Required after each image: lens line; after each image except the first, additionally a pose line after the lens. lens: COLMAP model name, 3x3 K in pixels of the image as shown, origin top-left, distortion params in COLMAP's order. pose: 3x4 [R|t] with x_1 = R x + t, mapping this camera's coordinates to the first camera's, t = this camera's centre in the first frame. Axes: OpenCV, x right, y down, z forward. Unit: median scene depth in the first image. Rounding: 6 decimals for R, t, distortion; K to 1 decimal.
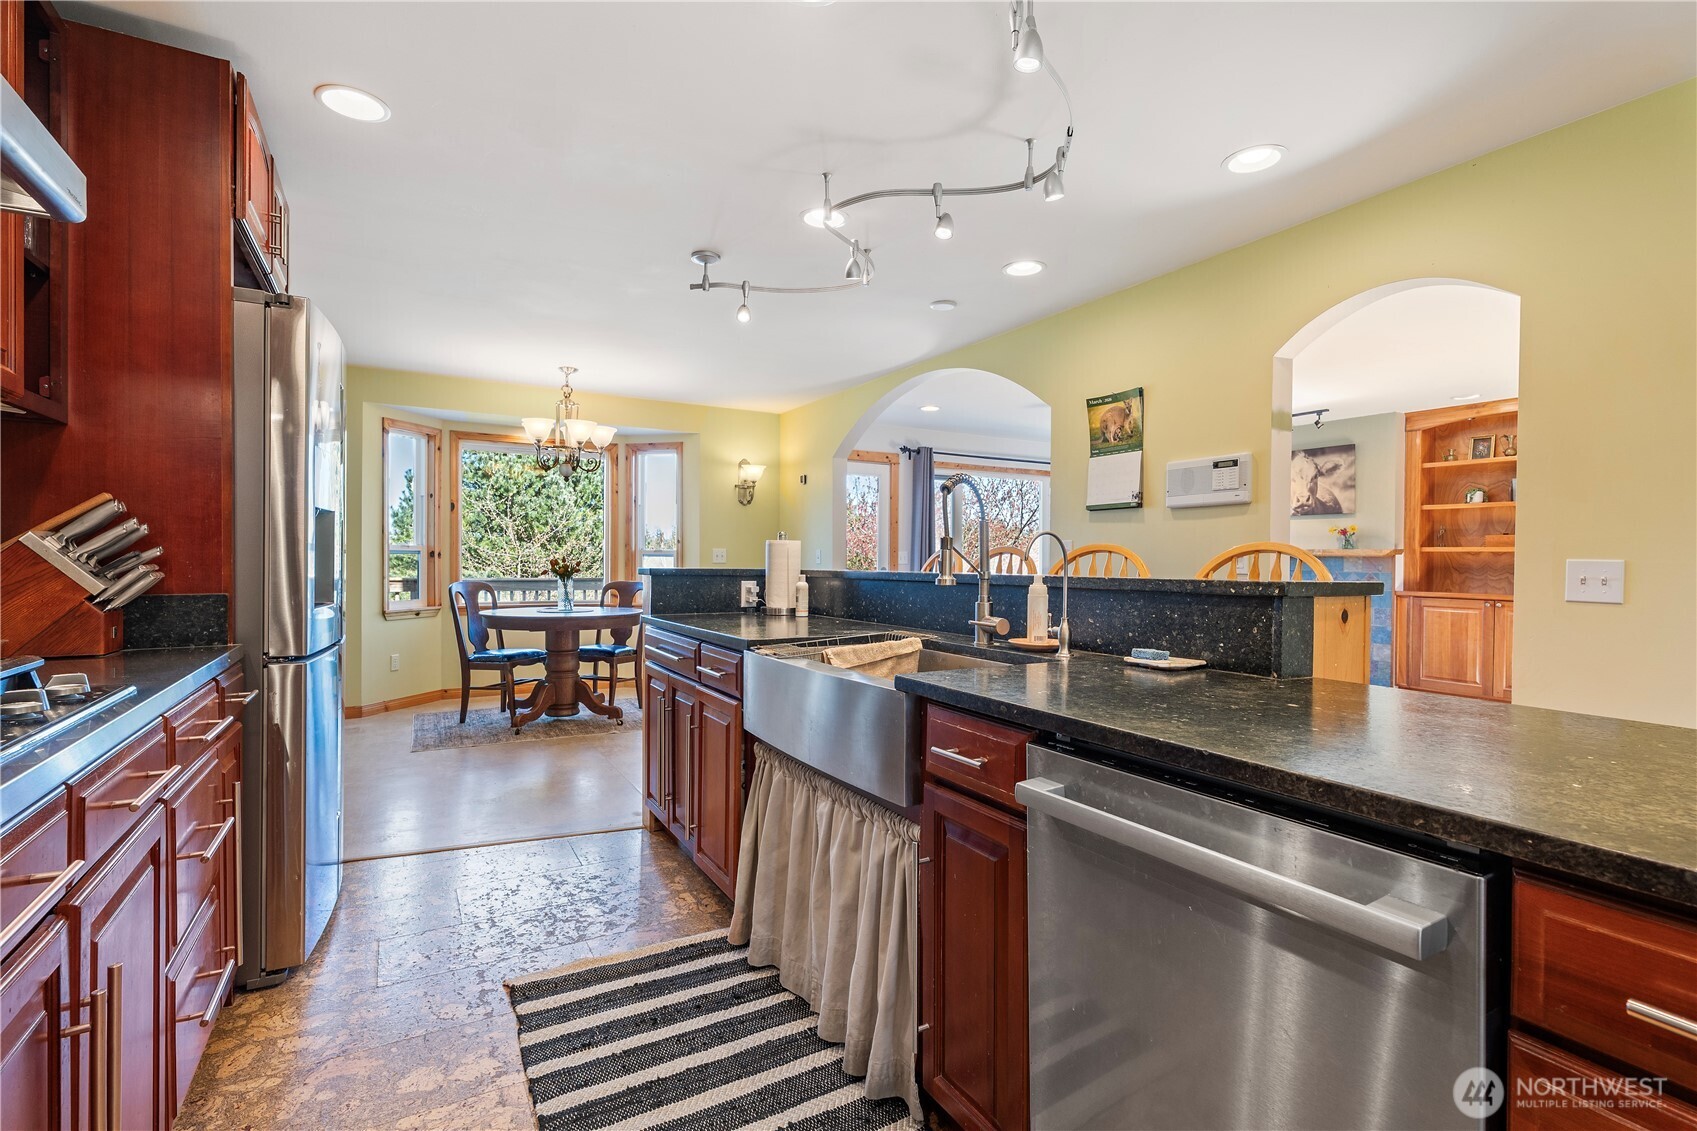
lens RADIAL K [[789.9, 0, 848.5], [0, 789.9, 565.5], [0, 0, 1]] dist [-0.000923, -0.000044]
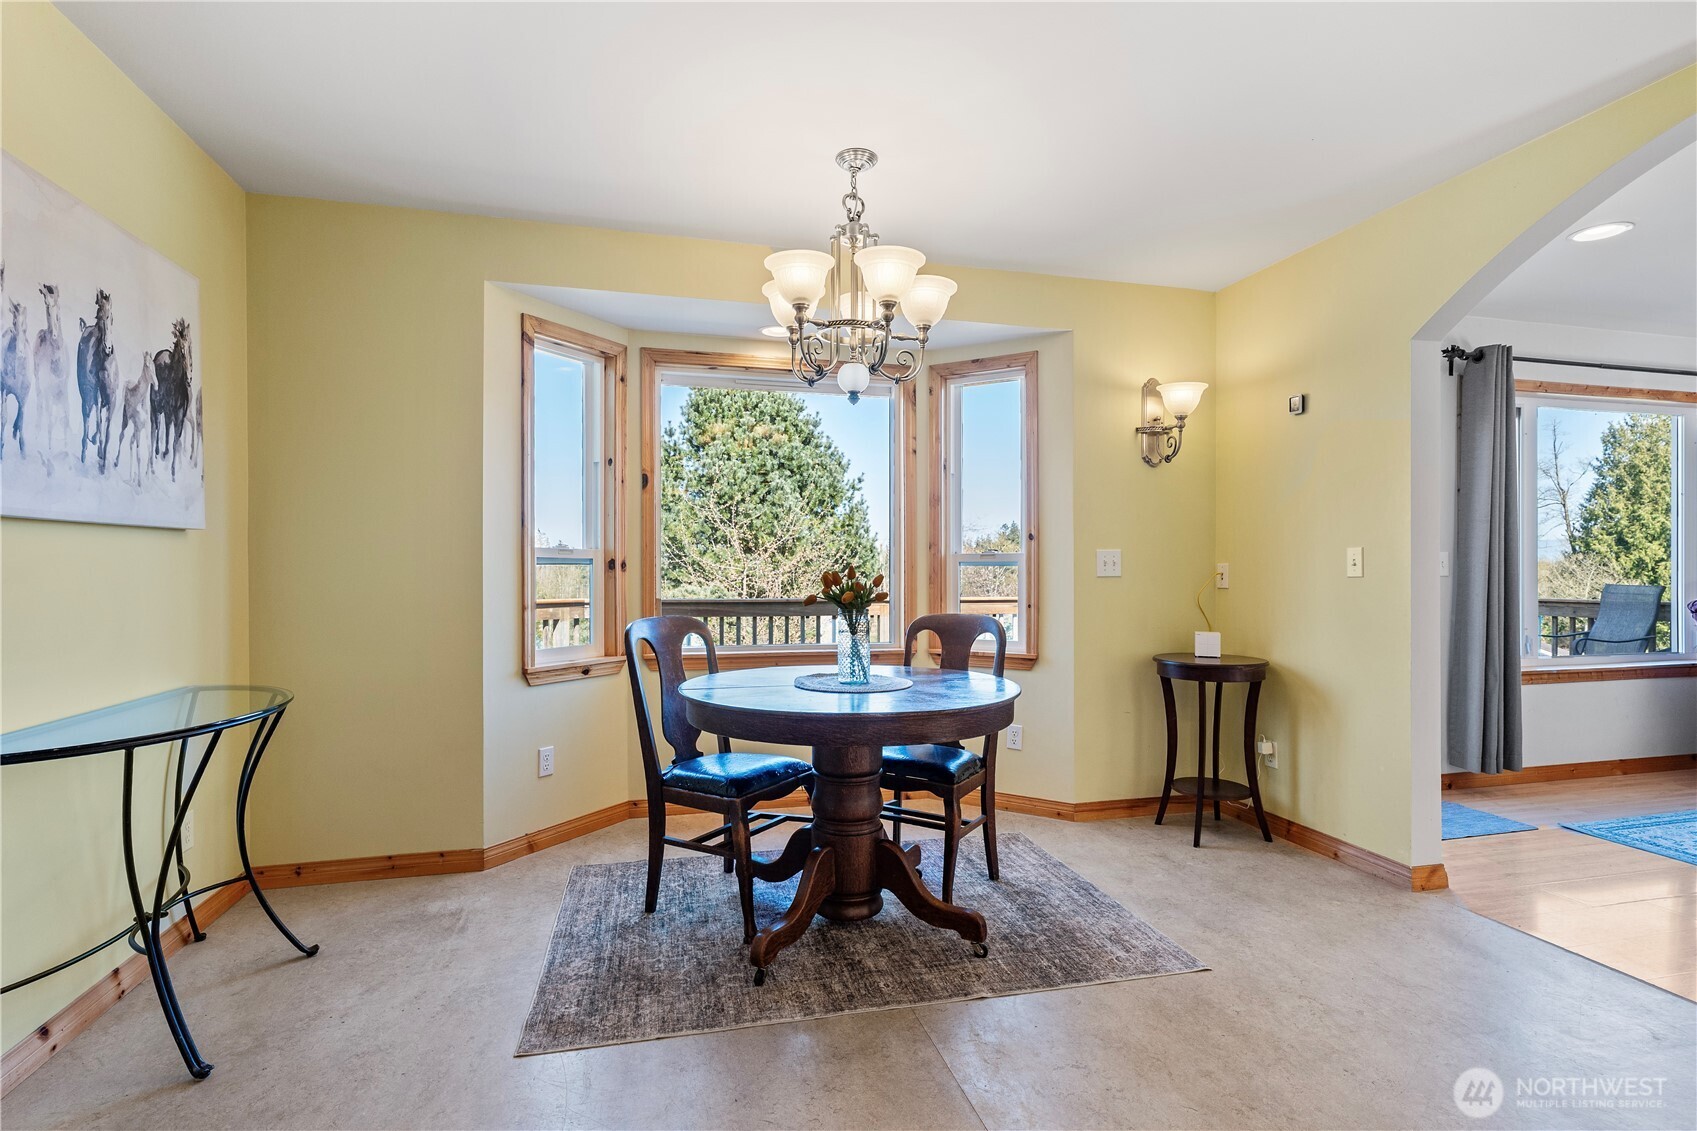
lens RADIAL K [[799.3, 0, 843.7], [0, 799.3, 572.9], [0, 0, 1]] dist [0.005329, 0.000543]
pose [[0.964289, -0.006470, -0.264772, -0.201597], [0.004773, 0.999964, -0.007052, -0.003336], [0.264808, 0.005536, 0.964285, 0.461324]]
